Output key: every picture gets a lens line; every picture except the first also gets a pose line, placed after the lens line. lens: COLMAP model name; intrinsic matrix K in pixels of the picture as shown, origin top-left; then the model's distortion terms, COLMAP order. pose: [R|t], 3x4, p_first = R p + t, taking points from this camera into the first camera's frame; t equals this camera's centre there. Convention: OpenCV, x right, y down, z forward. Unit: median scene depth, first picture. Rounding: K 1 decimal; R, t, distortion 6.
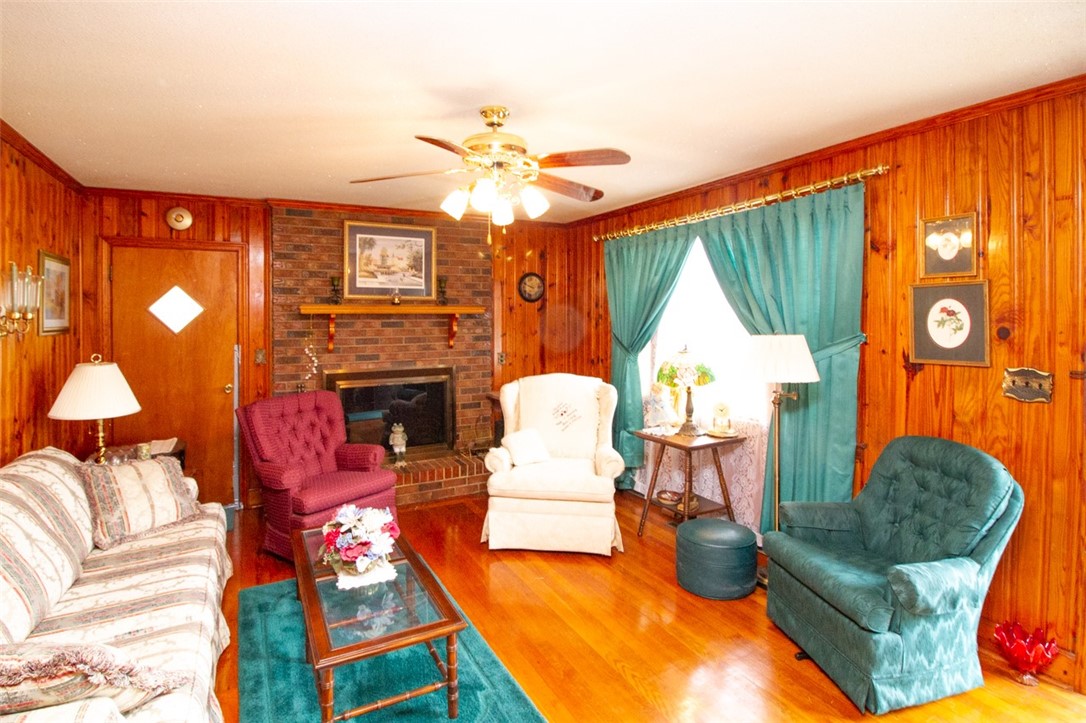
lens RADIAL K [[551.4, 0, 547.0], [0, 551.4, 323.9], [0, 0, 1]] dist [0.000199, -0.014463]
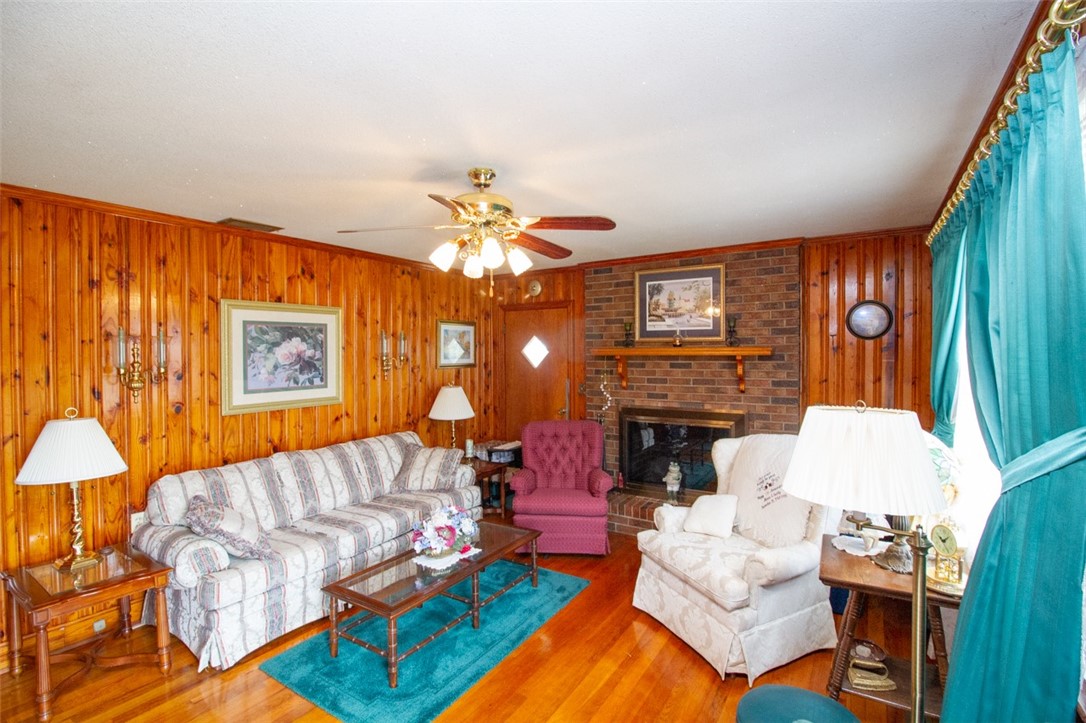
lens RADIAL K [[510.3, 0, 543.0], [0, 510.3, 361.5], [0, 0, 1]] dist [0.000059, -0.011438]
pose [[0.488464, 0.016297, -0.872432, 0.433417], [-0.010012, 0.999864, 0.013072, -0.016866], [0.872526, 0.002350, 0.488561, 0.323992]]
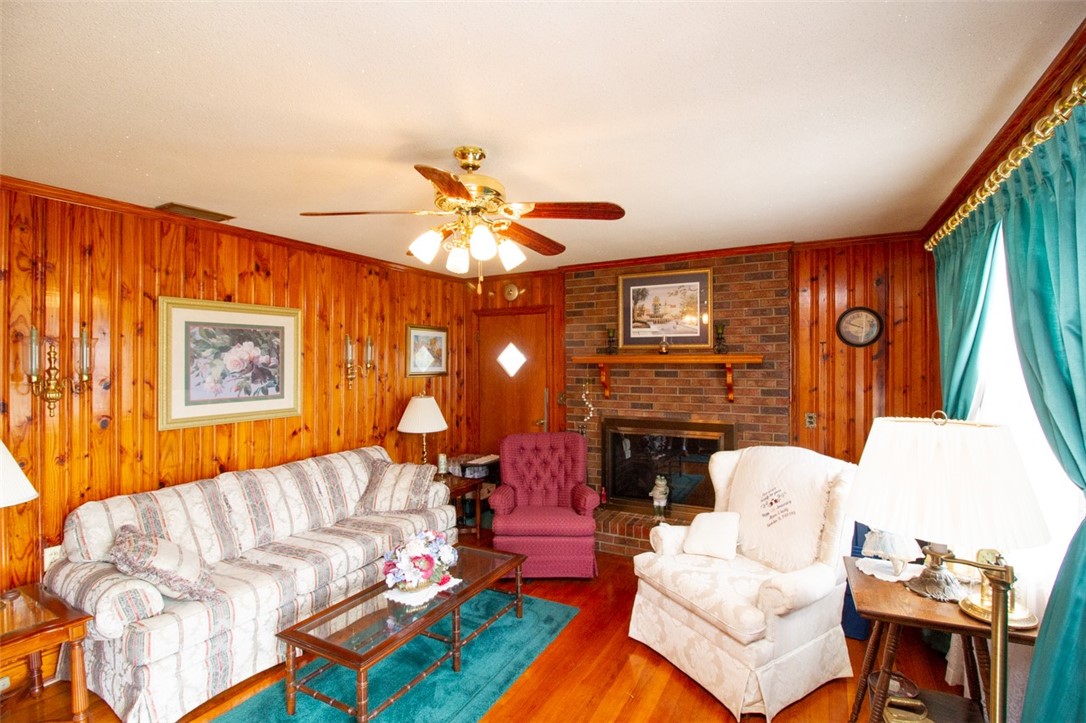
lens RADIAL K [[510.3, 0, 543.0], [0, 510.3, 361.5], [0, 0, 1]] dist [0.000059, -0.011438]
pose [[0.551835, 0.000076, -0.833953, 0.364055], [-0.011780, 0.999901, -0.007704, -0.011913], [0.833870, 0.014075, 0.551782, 0.327855]]
